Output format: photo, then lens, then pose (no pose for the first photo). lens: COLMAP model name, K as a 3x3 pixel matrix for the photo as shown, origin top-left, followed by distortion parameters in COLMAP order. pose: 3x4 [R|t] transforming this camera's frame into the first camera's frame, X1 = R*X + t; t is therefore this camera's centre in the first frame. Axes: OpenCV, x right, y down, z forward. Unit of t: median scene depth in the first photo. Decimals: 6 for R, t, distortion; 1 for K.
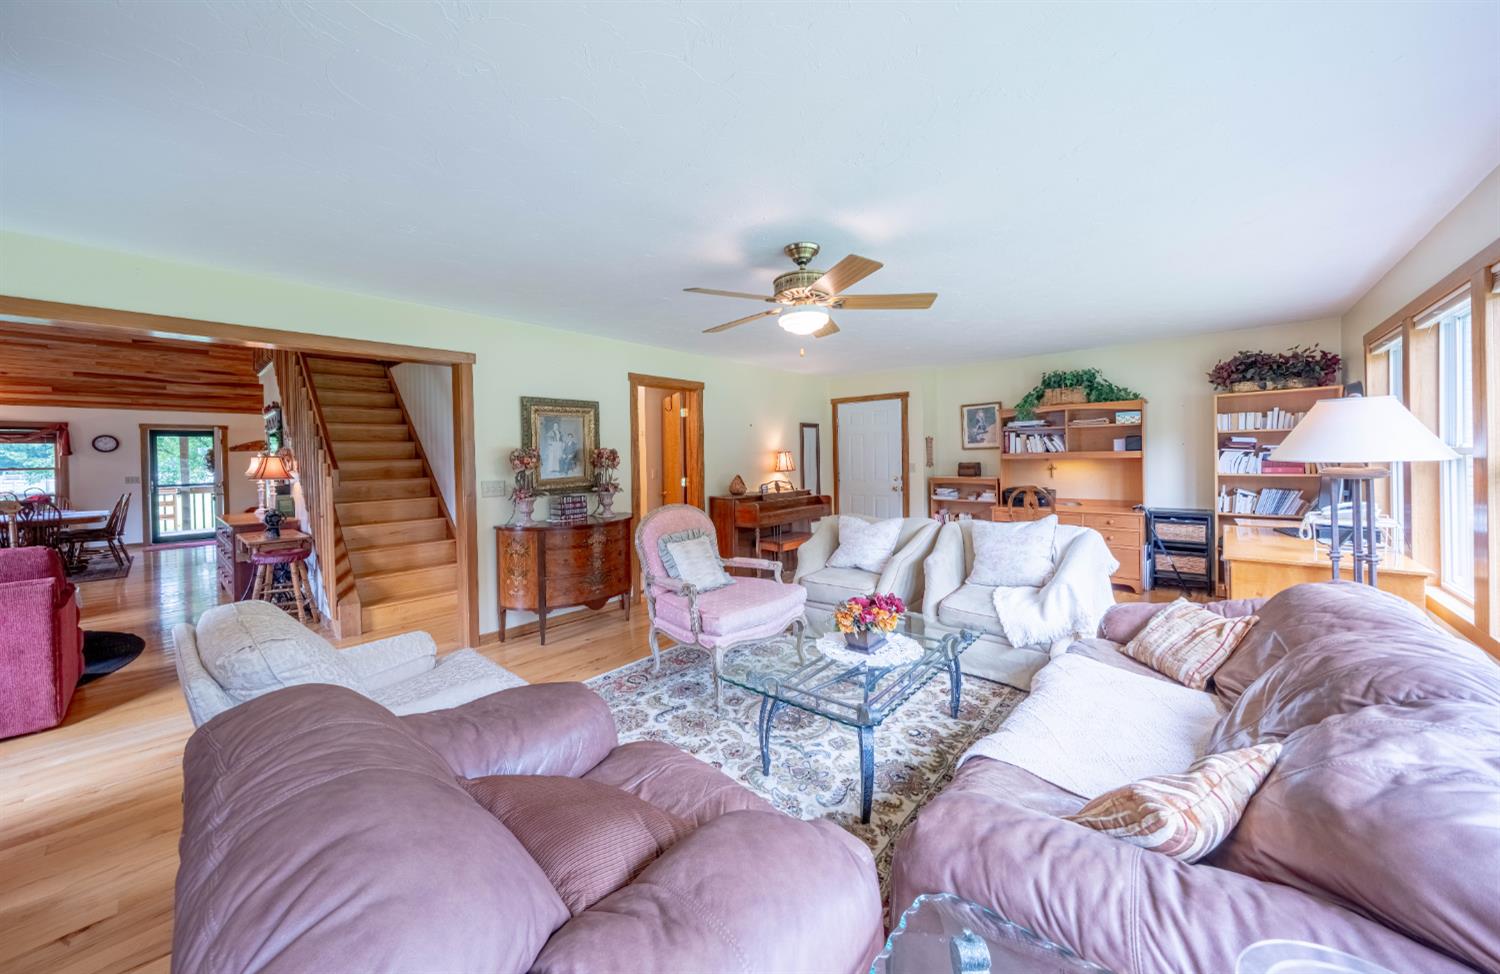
lens RADIAL K [[521.2, 0, 736.3], [0, 521.2, 459.4], [0, 0, 1]] dist [0.001609, 0.000059]
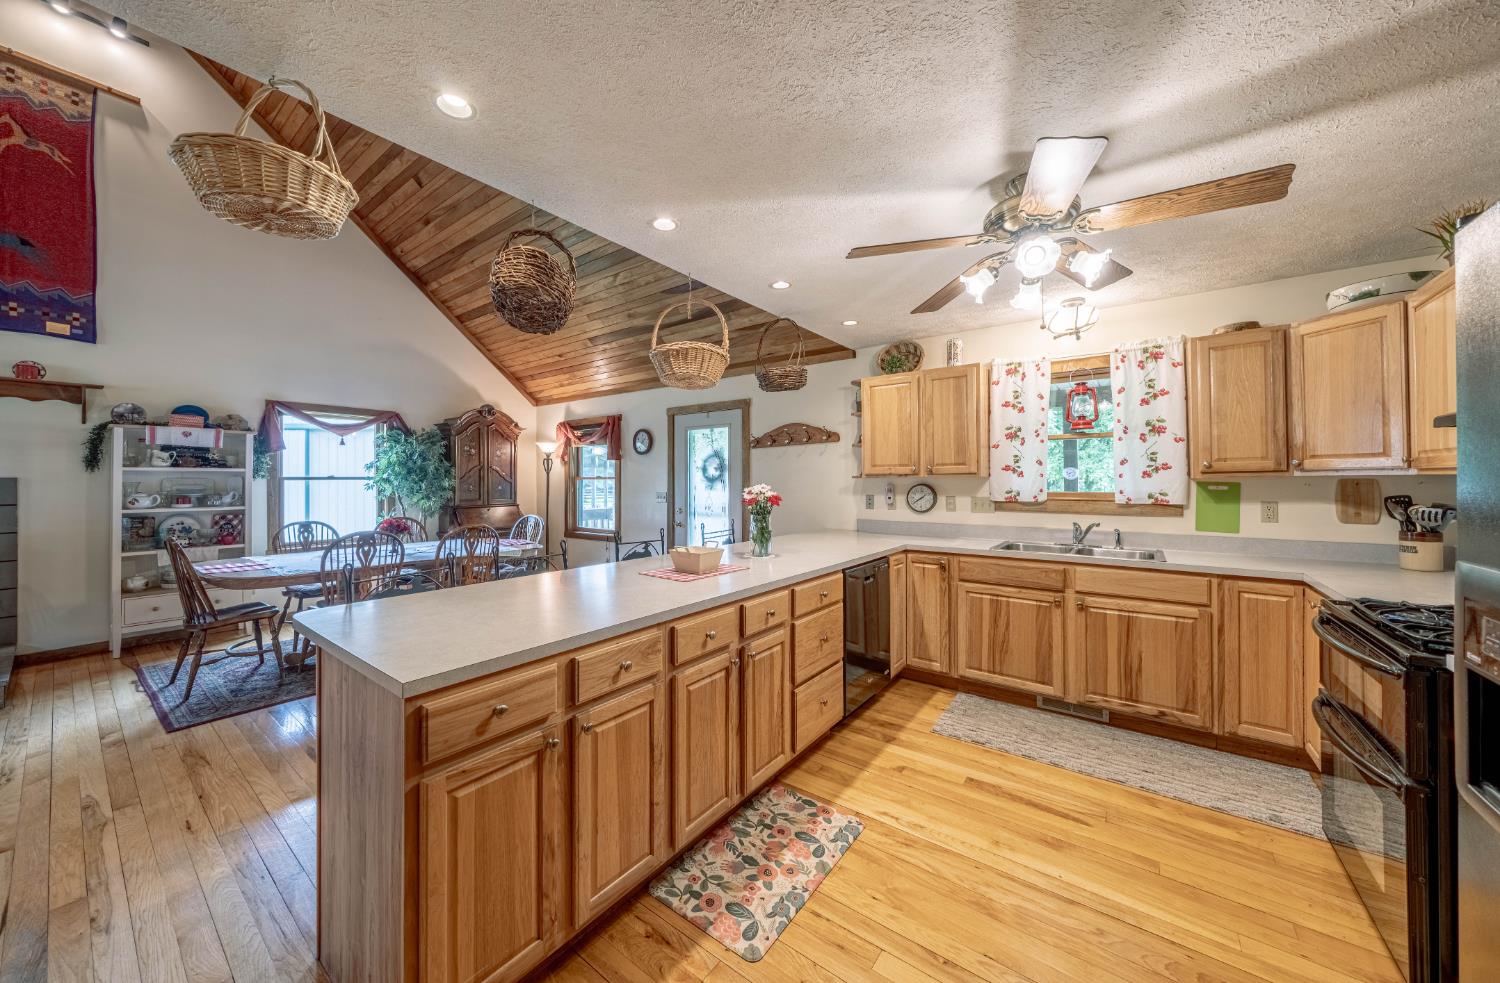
lens RADIAL K [[530.4, 0, 724.4], [0, 530.4, 472.6], [0, 0, 1]] dist [-0.003780, 0.000005]
pose [[0.073470, 0.007235, -0.997271, -0.529234], [-0.001178, 0.999974, 0.007168, 0.004520], [0.997297, 0.000648, 0.073477, 1.069634]]
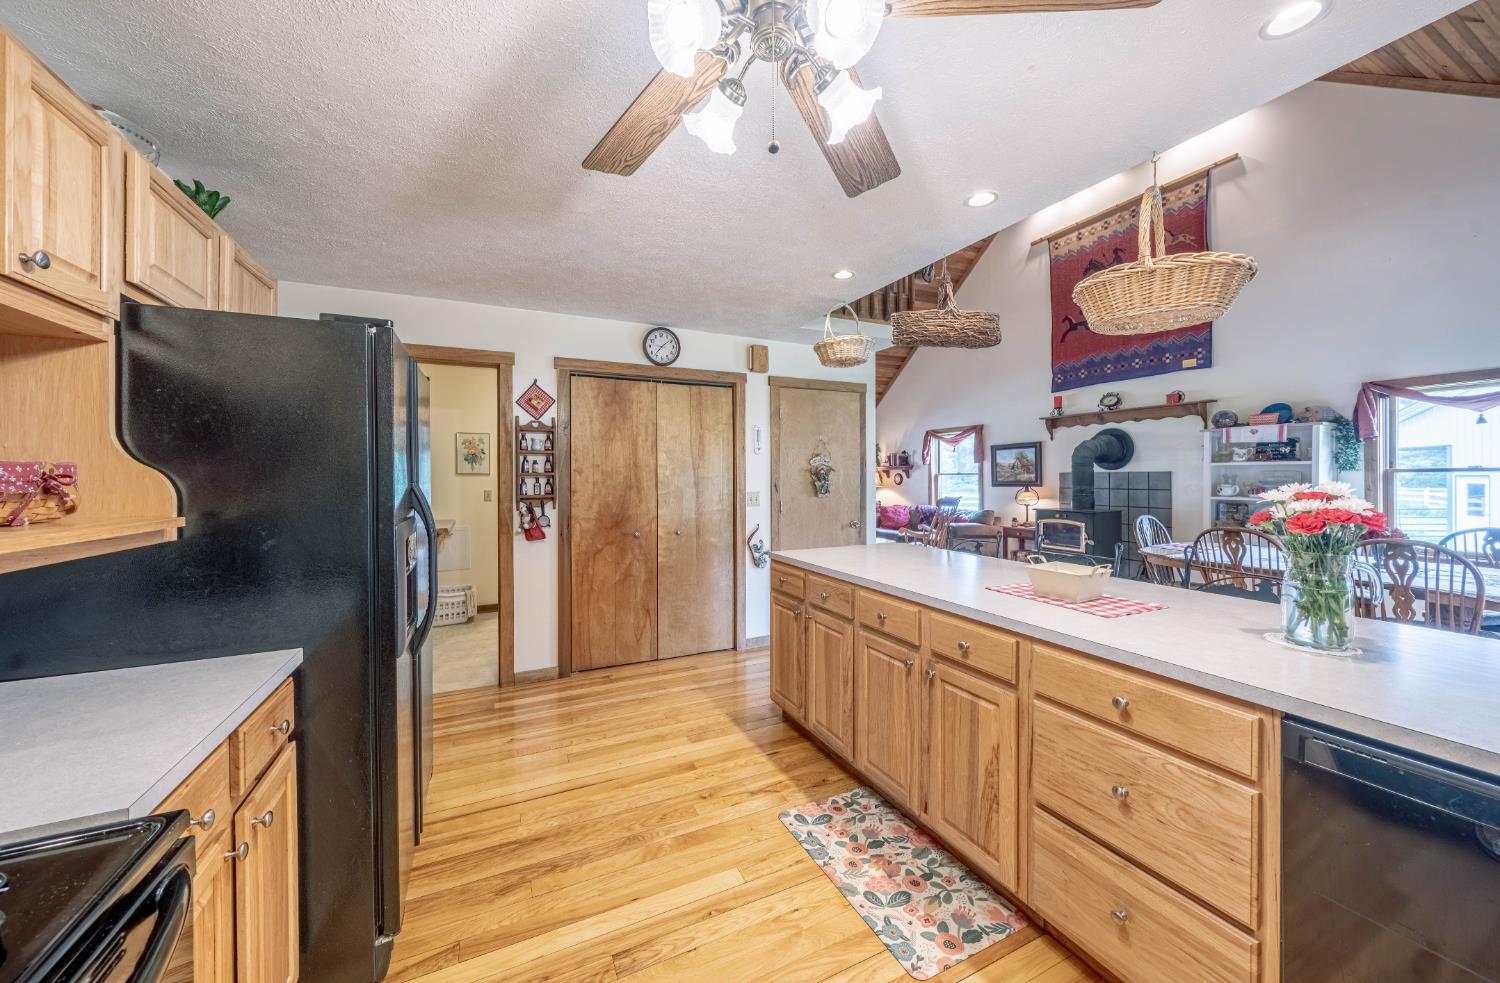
lens RADIAL K [[530.4, 0, 746.7], [0, 530.4, 476.5], [0, 0, 1]] dist [-0.003780, 0.000005]
pose [[-0.925937, 0.021821, 0.377046, -0.777689], [0.022280, 0.999747, -0.003145, 0.009329], [-0.377019, 0.005489, -0.926189, 1.319862]]
